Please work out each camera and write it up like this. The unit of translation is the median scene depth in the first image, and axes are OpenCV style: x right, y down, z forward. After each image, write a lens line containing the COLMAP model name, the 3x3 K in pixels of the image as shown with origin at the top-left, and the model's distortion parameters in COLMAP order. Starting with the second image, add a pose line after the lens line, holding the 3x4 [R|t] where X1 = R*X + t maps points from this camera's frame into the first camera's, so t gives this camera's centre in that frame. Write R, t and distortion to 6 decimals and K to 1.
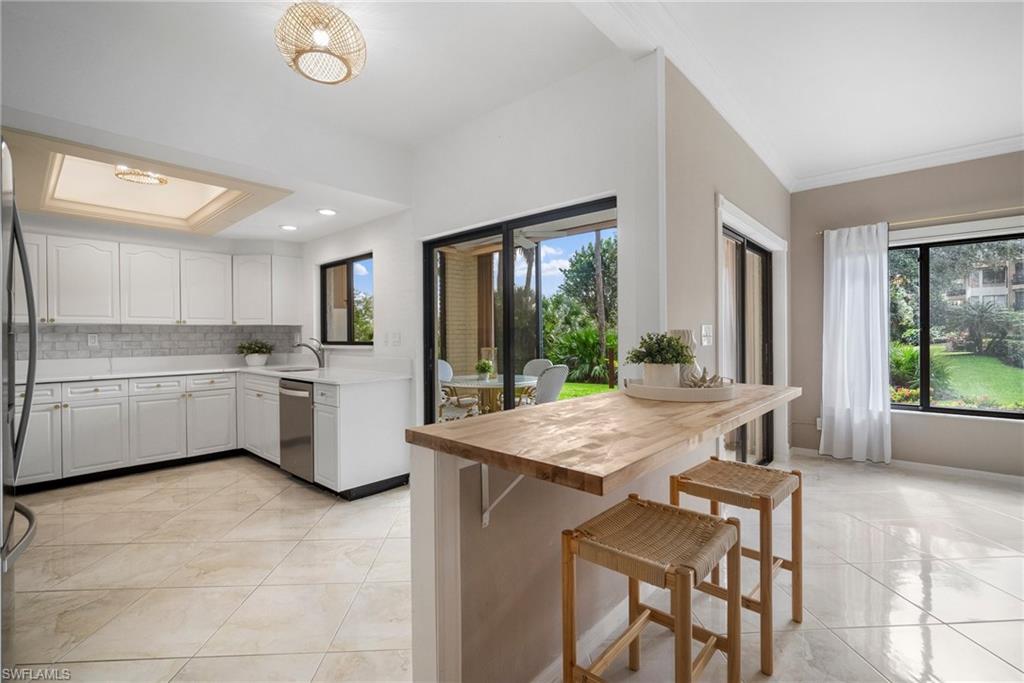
lens RADIAL K [[452.8, 0, 508.8], [0, 452.8, 337.0], [0, 0, 1]] dist [-0.012859, 0.004051]
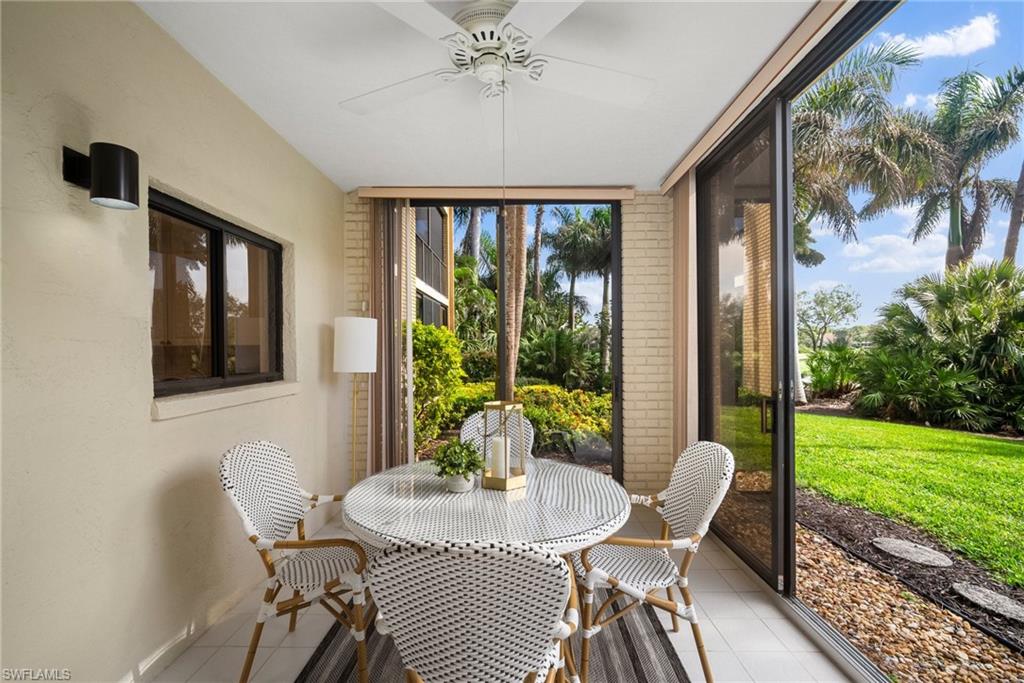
lens RADIAL K [[452.8, 0, 513.7], [0, 452.8, 351.3], [0, 0, 1]] dist [-0.012859, 0.004051]
pose [[0.662530, 0.009249, -0.748978, 0.275751], [-0.002100, 0.999943, 0.010490, -0.026528], [0.749032, -0.005377, 0.662511, 0.864680]]
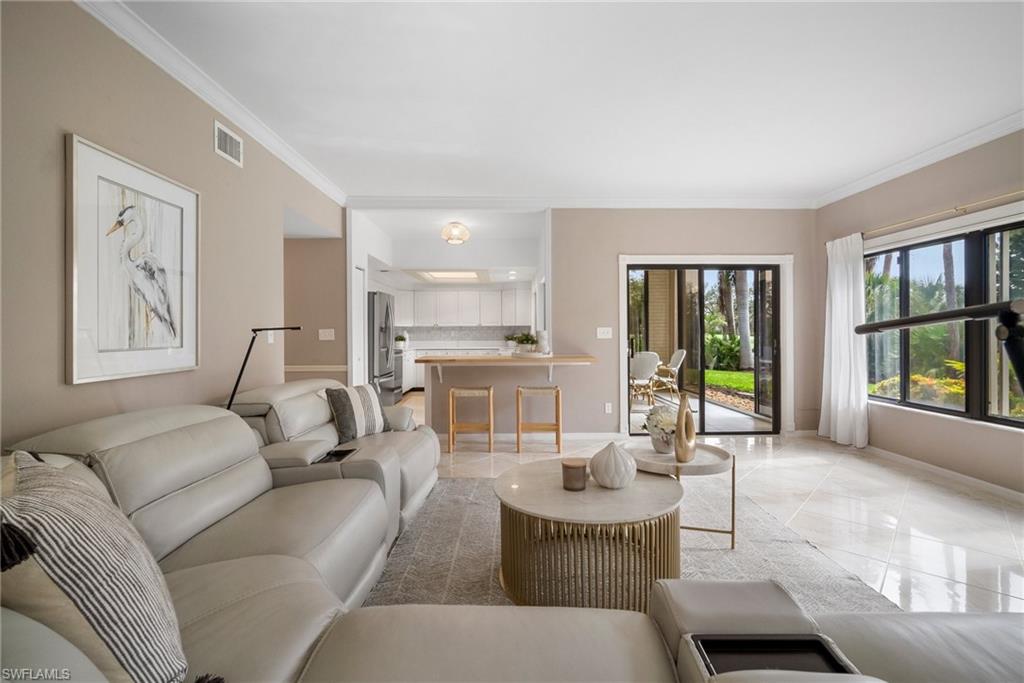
lens RADIAL K [[452.8, 0, 518.4], [0, 452.8, 335.0], [0, 0, 1]] dist [-0.012859, 0.004051]
pose [[0.688102, 0.009596, -0.725551, 0.892495], [-0.002744, 0.999940, 0.010622, -0.008072], [0.725609, -0.005318, 0.688087, -0.328558]]
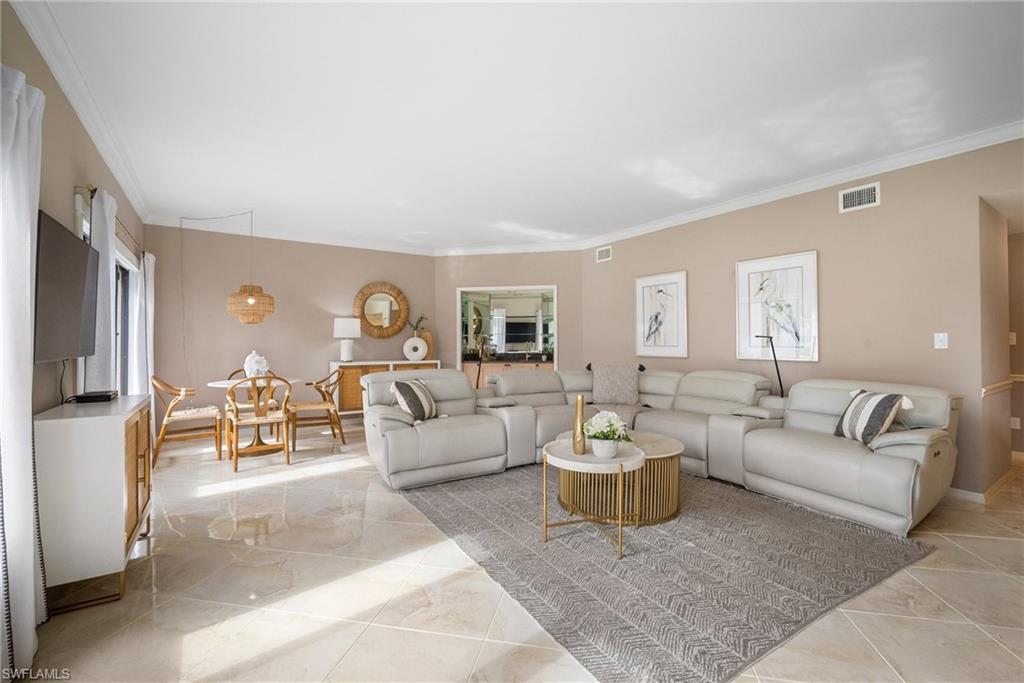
lens RADIAL K [[452.8, 0, 513.6], [0, 452.8, 337.0], [0, 0, 1]] dist [-0.012859, 0.004051]
pose [[-0.968278, 0.012352, 0.249568, 0.579679], [0.010655, 0.999910, -0.008153, -0.006225], [-0.249646, -0.005236, -0.968323, 0.762353]]
